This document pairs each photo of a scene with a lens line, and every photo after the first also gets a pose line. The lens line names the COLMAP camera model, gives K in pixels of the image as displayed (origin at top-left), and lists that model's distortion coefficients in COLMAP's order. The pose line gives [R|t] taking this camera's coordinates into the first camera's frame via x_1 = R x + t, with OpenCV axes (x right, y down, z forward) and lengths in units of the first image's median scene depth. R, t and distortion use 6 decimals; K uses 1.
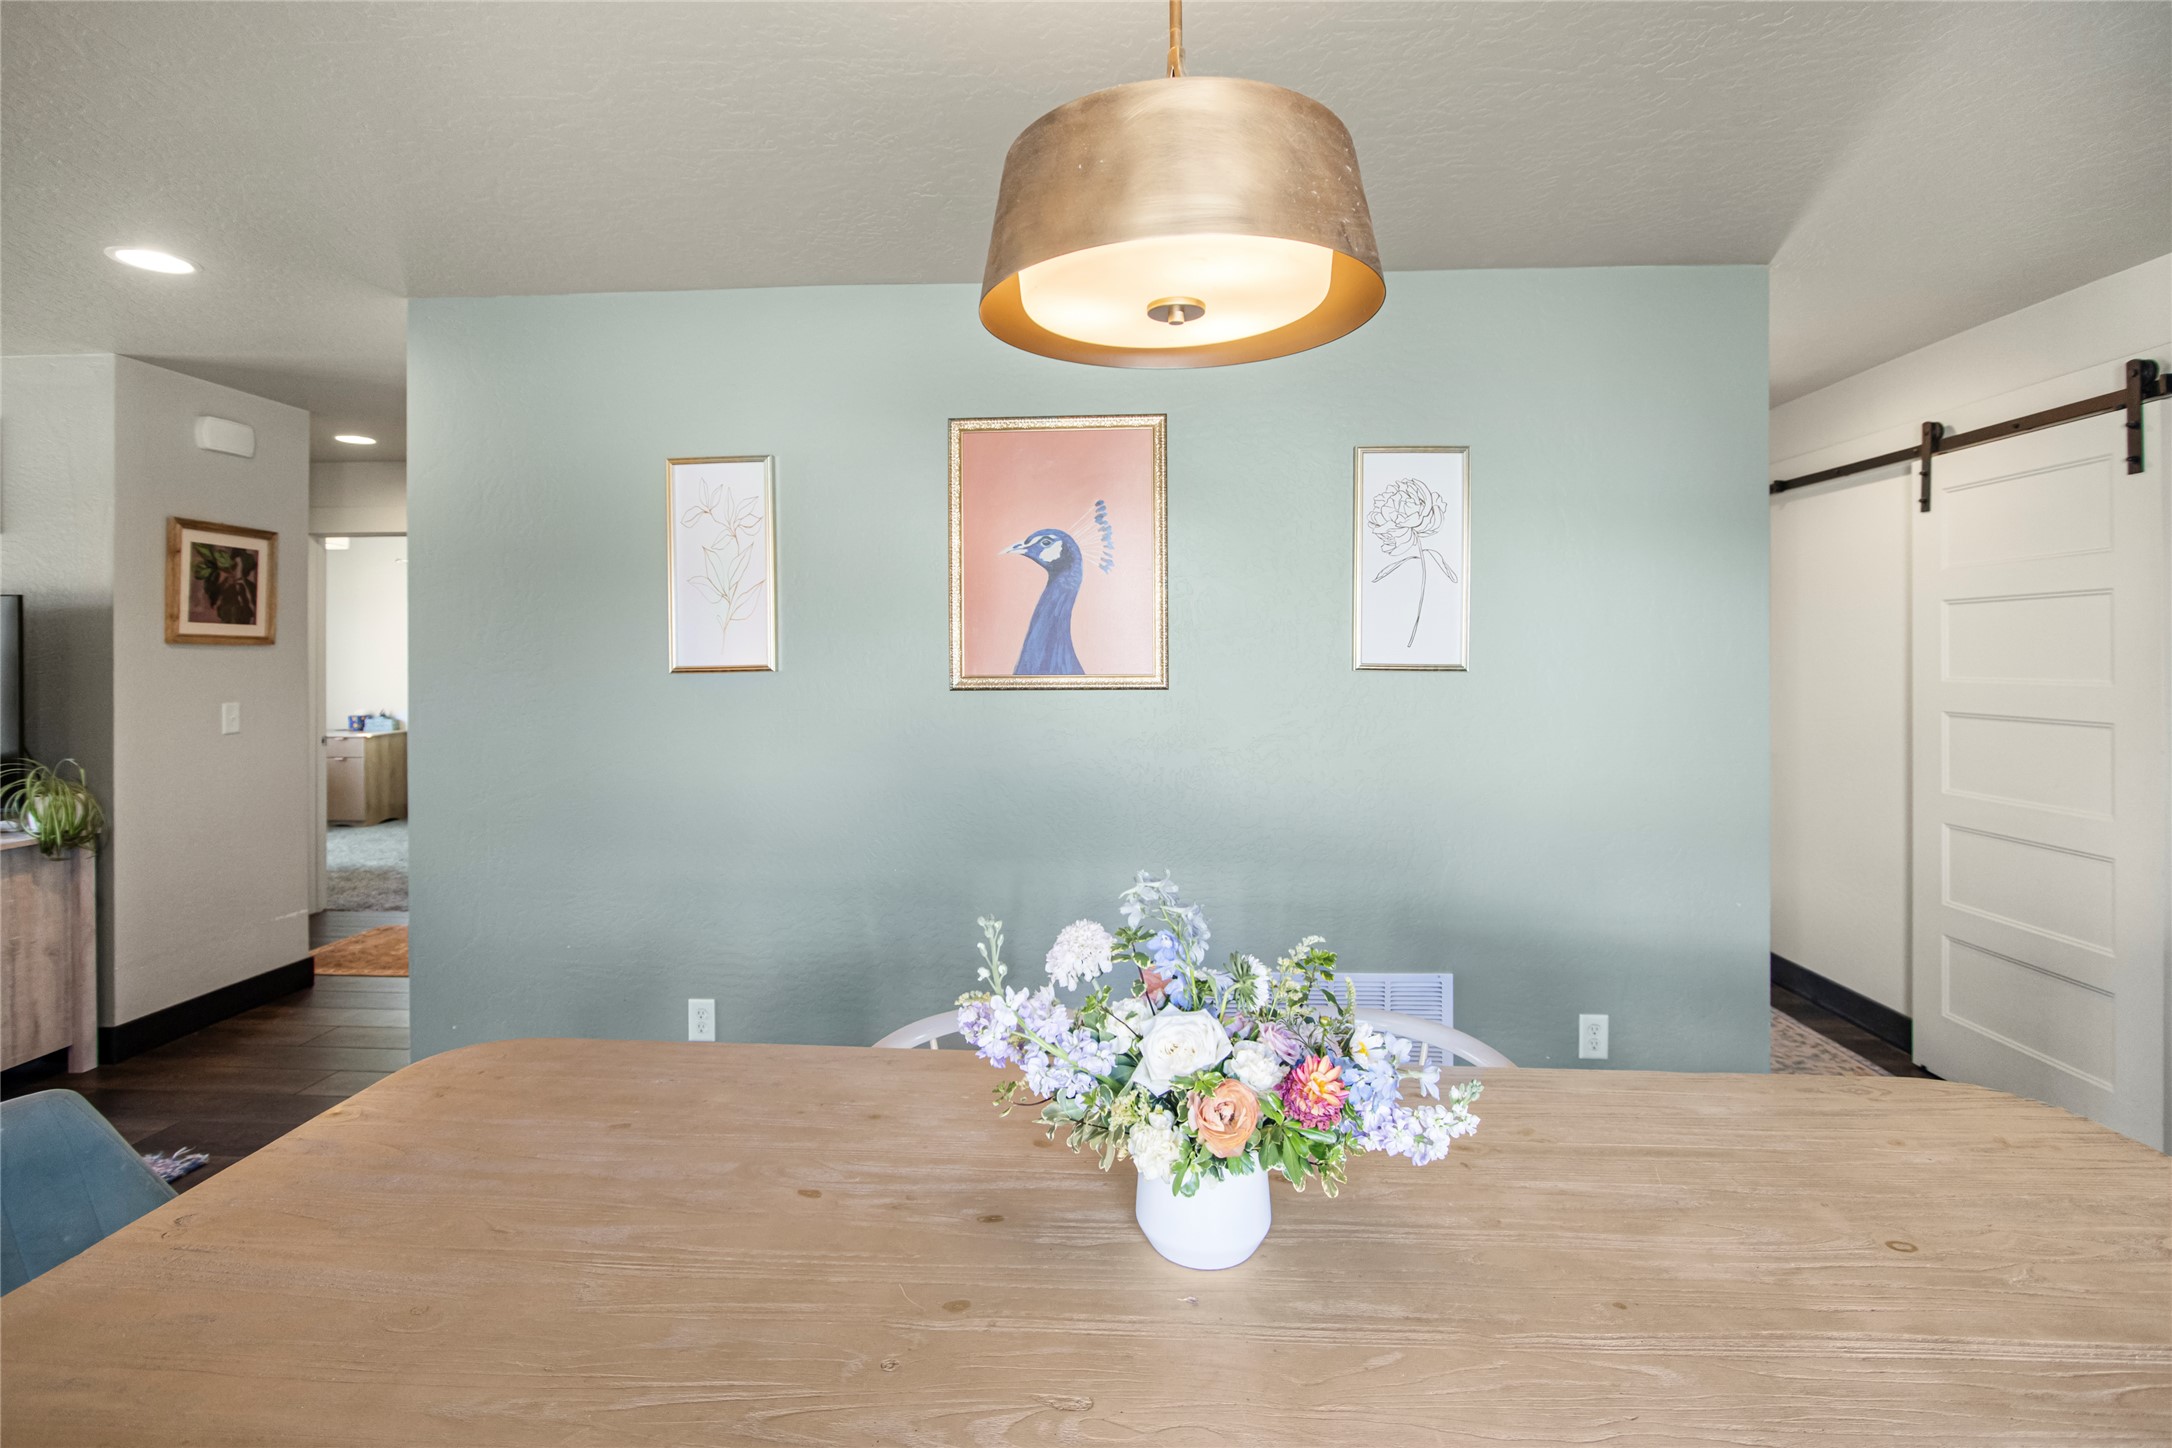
lens RADIAL K [[1019.2, 0, 1082.3], [0, 1019.2, 643.9], [0, 0, 1]] dist [-0.012440, 0.001931]
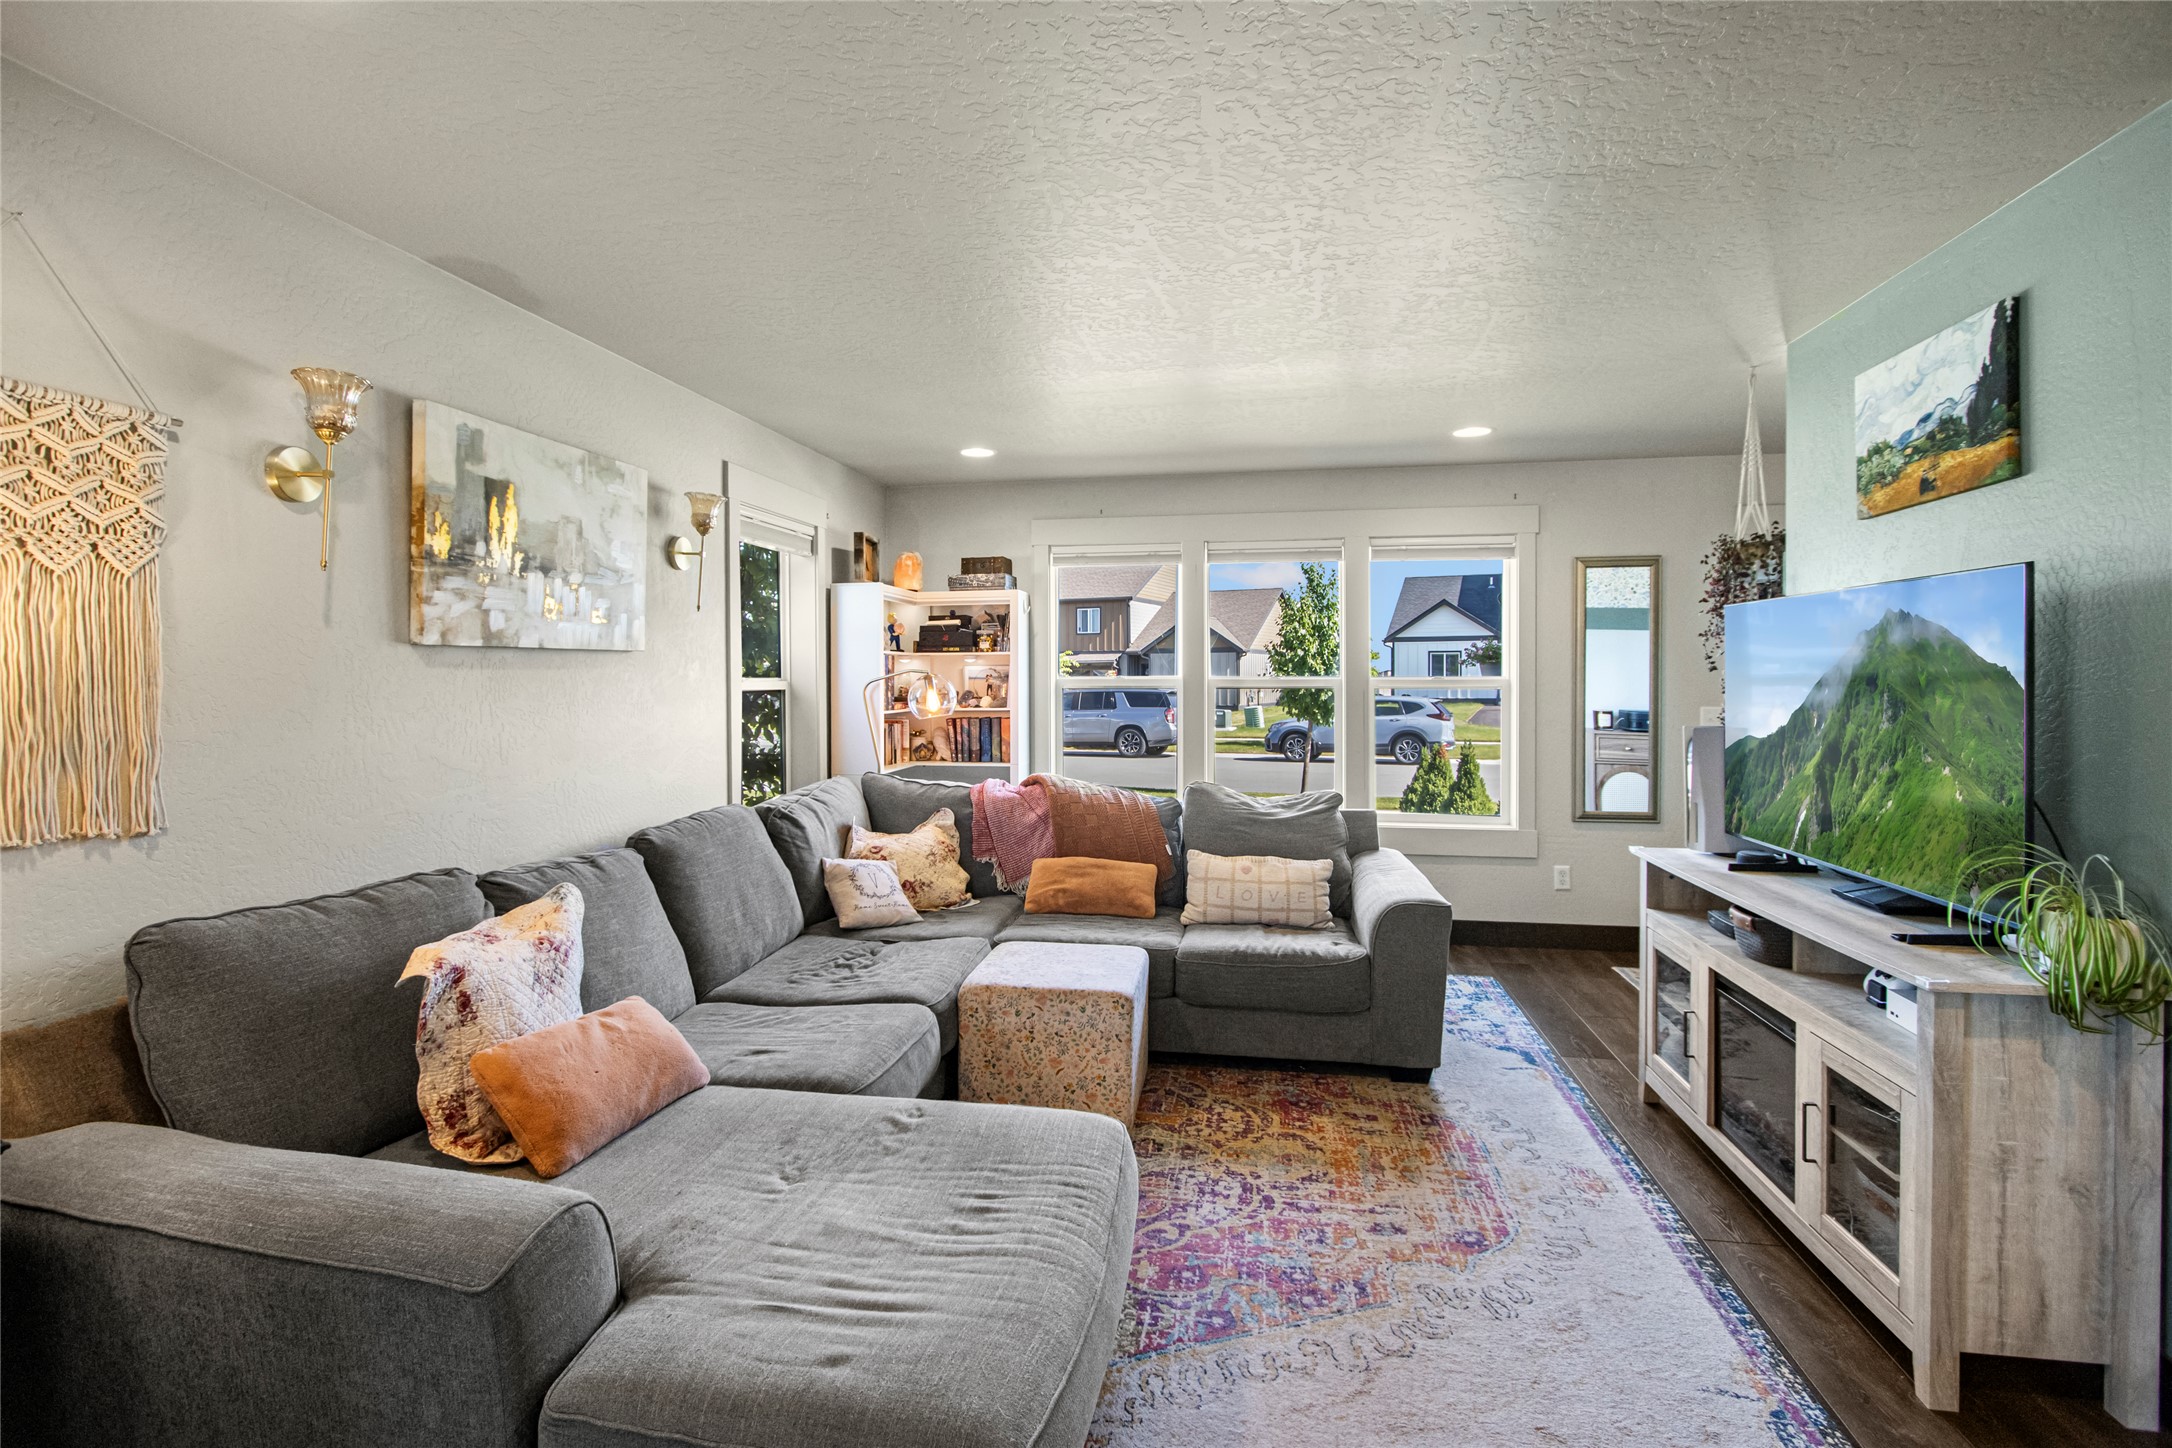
lens RADIAL K [[1019.2, 0, 1078.7], [0, 1019.2, 689.9], [0, 0, 1]] dist [-0.012440, 0.001931]
pose [[-0.137475, 0.017805, -0.990345, -0.403375], [0.009223, 0.999818, 0.016695, 0.011240], [0.990462, -0.006839, -0.137615, 0.543450]]
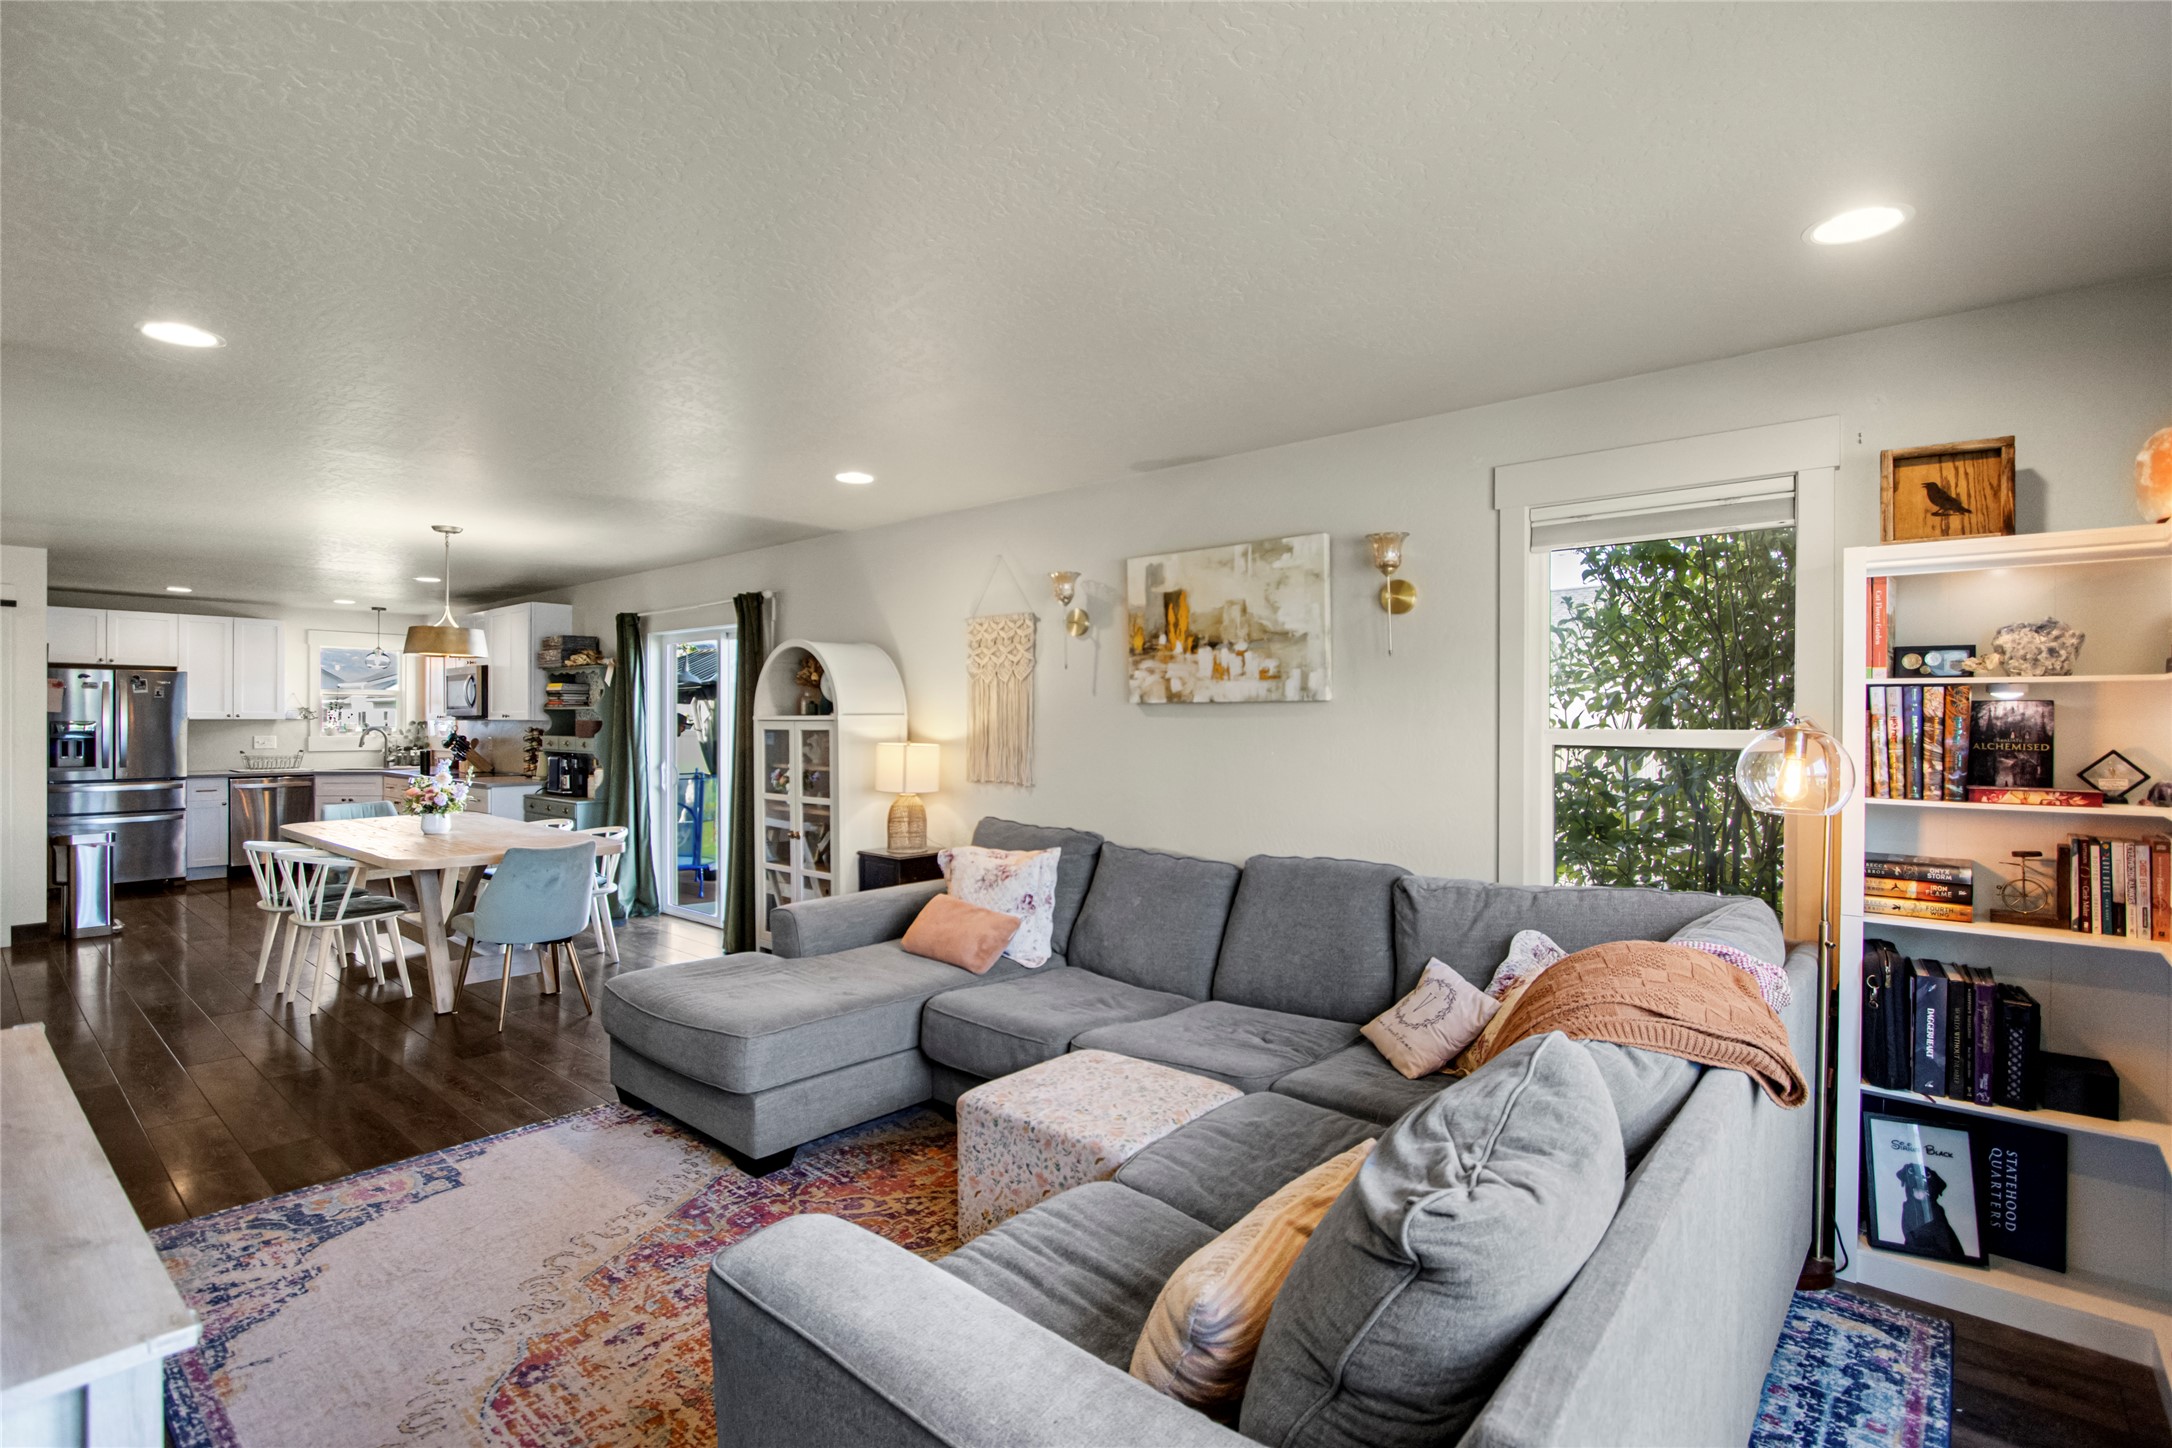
lens RADIAL K [[1019.2, 0, 1050.4], [0, 1019.2, 709.0], [0, 0, 1]] dist [-0.012440, 0.001931]
pose [[-0.769960, 0.005446, 0.638069, -1.876257], [-0.008237, 0.999795, -0.018473, 0.017725], [-0.638040, -0.019479, -0.769757, 1.029082]]
